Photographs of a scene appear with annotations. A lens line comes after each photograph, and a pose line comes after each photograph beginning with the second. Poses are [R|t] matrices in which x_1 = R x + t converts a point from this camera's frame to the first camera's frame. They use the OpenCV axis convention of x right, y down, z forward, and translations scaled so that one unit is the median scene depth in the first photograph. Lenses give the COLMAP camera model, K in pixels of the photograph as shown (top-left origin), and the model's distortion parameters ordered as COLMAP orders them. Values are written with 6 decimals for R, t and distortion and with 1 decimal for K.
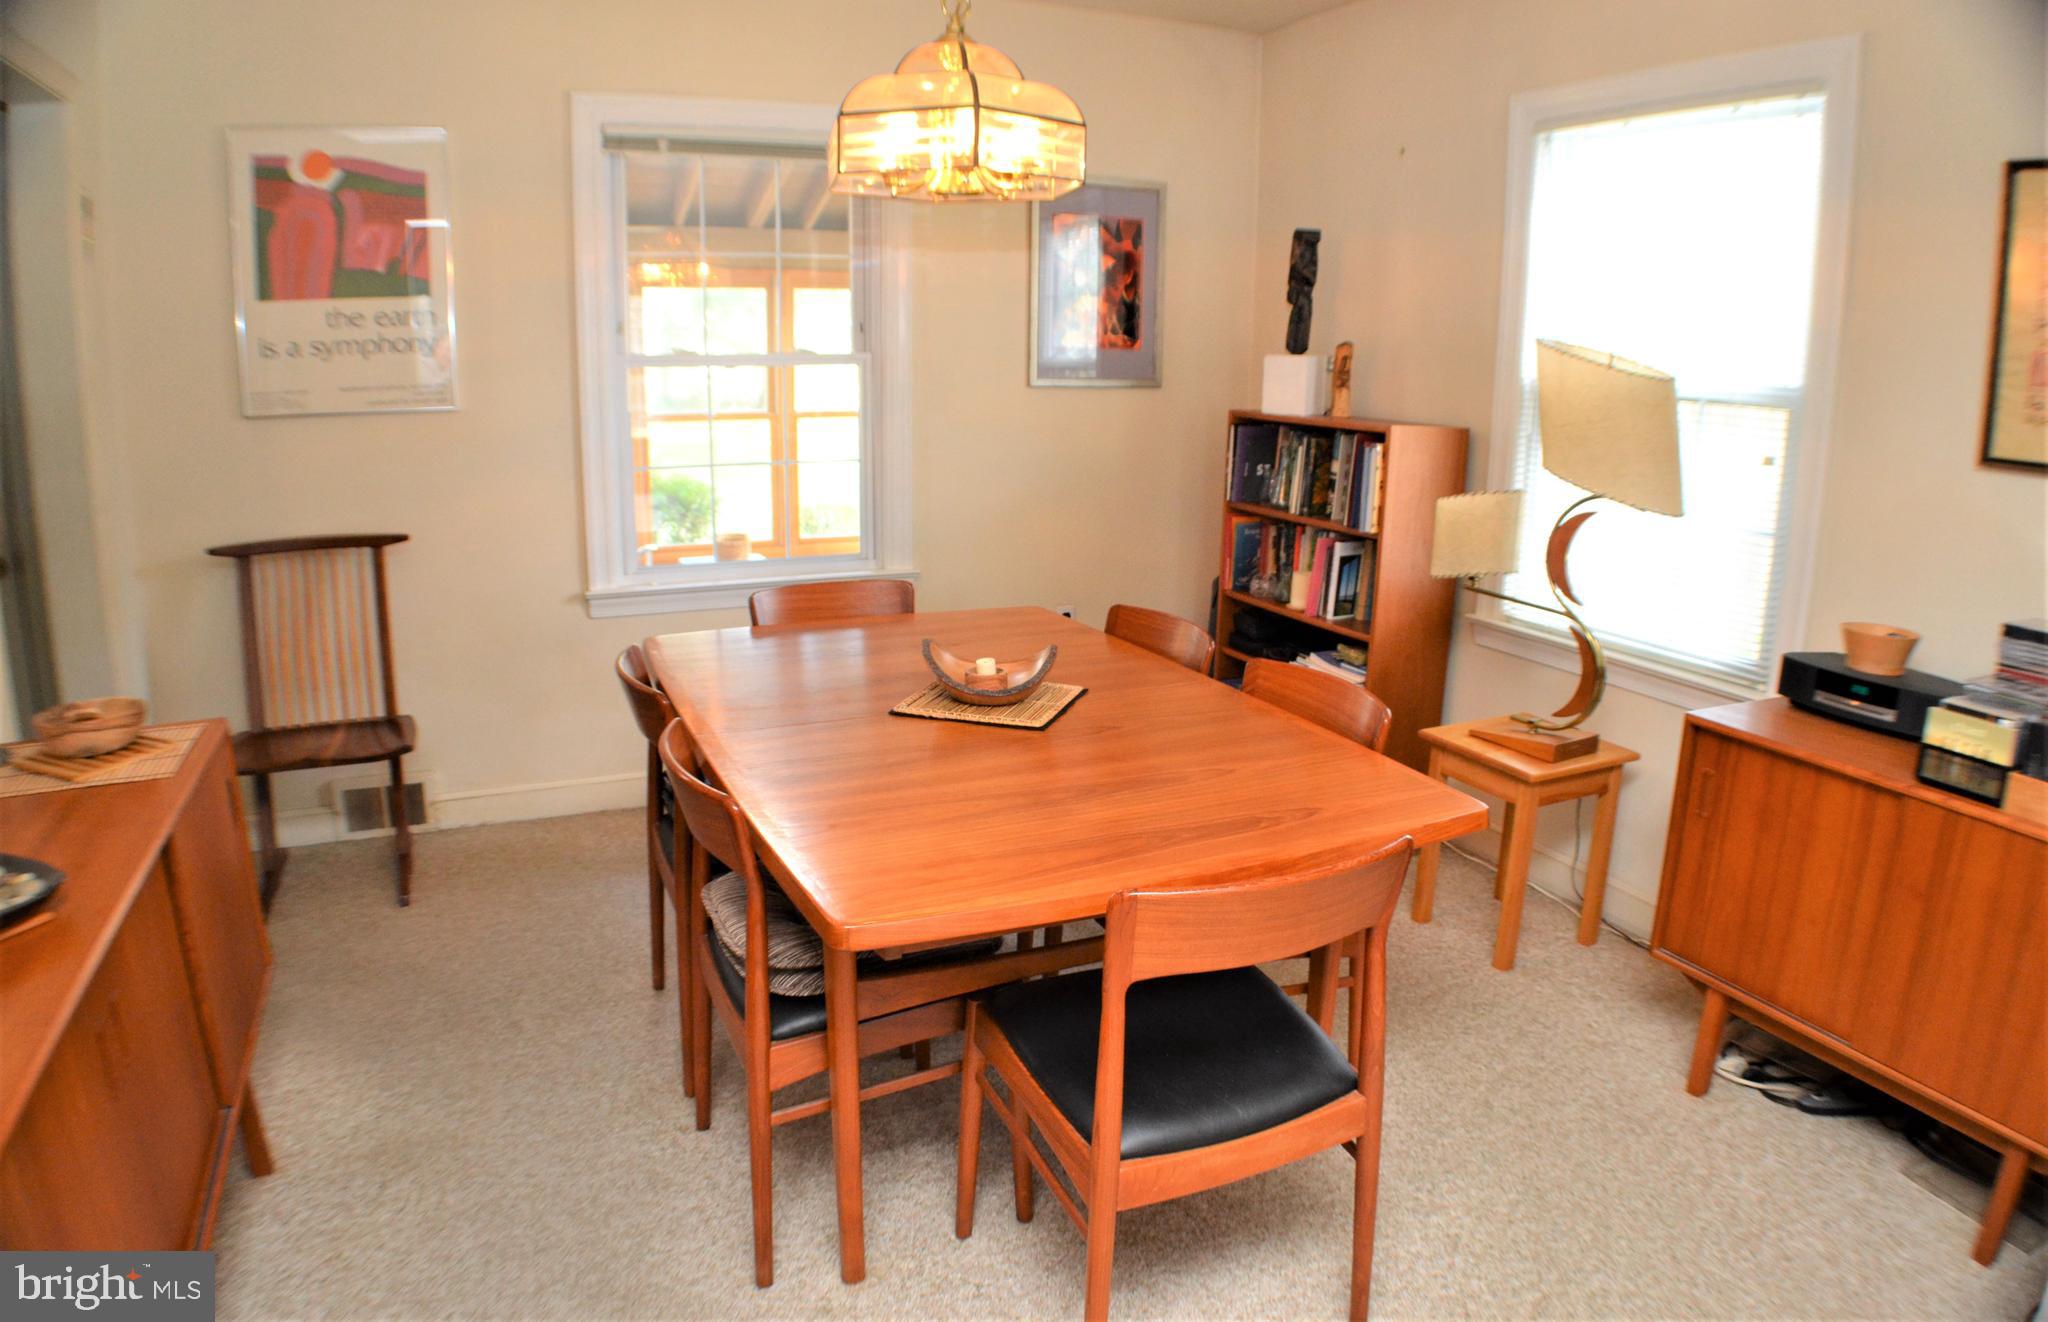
lens RADIAL K [[1269.3, 0, 1024.0], [0, 1269.3, 661.0], [0, 0, 1]] dist [-0.152308, -0.000778]
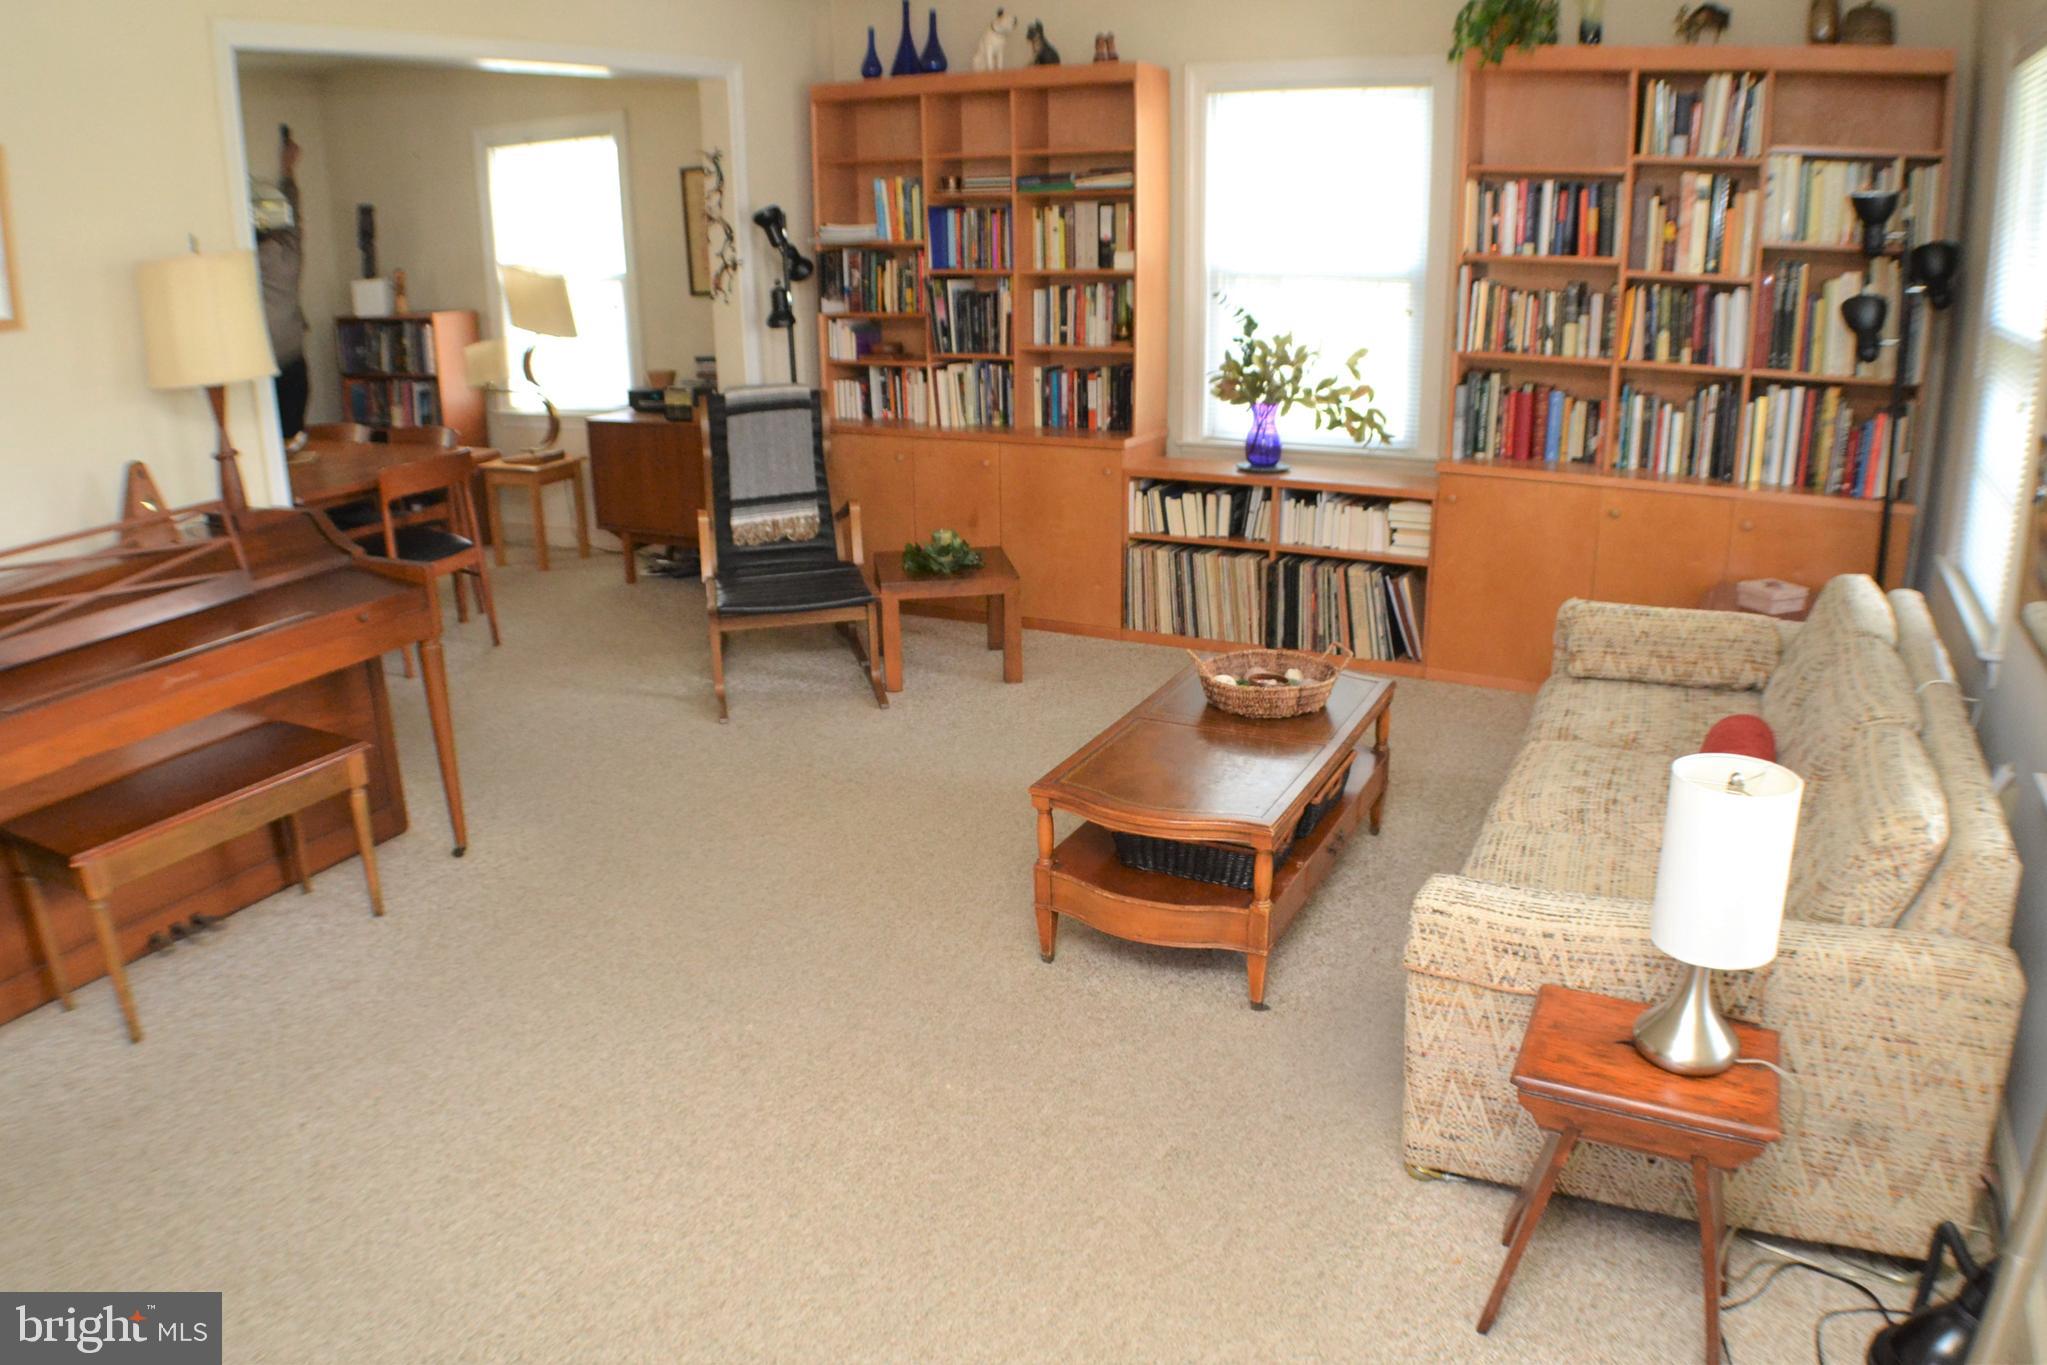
lens RADIAL K [[1454.7, 0, 1023.5], [0, 1454.7, 682.5], [0, 0, 1]] dist [-0.163088, 0.035891]
pose [[0.781562, -0.227403, 0.580903, -0.361736], [0.180675, 0.973796, 0.138122, 0.220985], [-0.597090, -0.002996, 0.802168, -1.226215]]
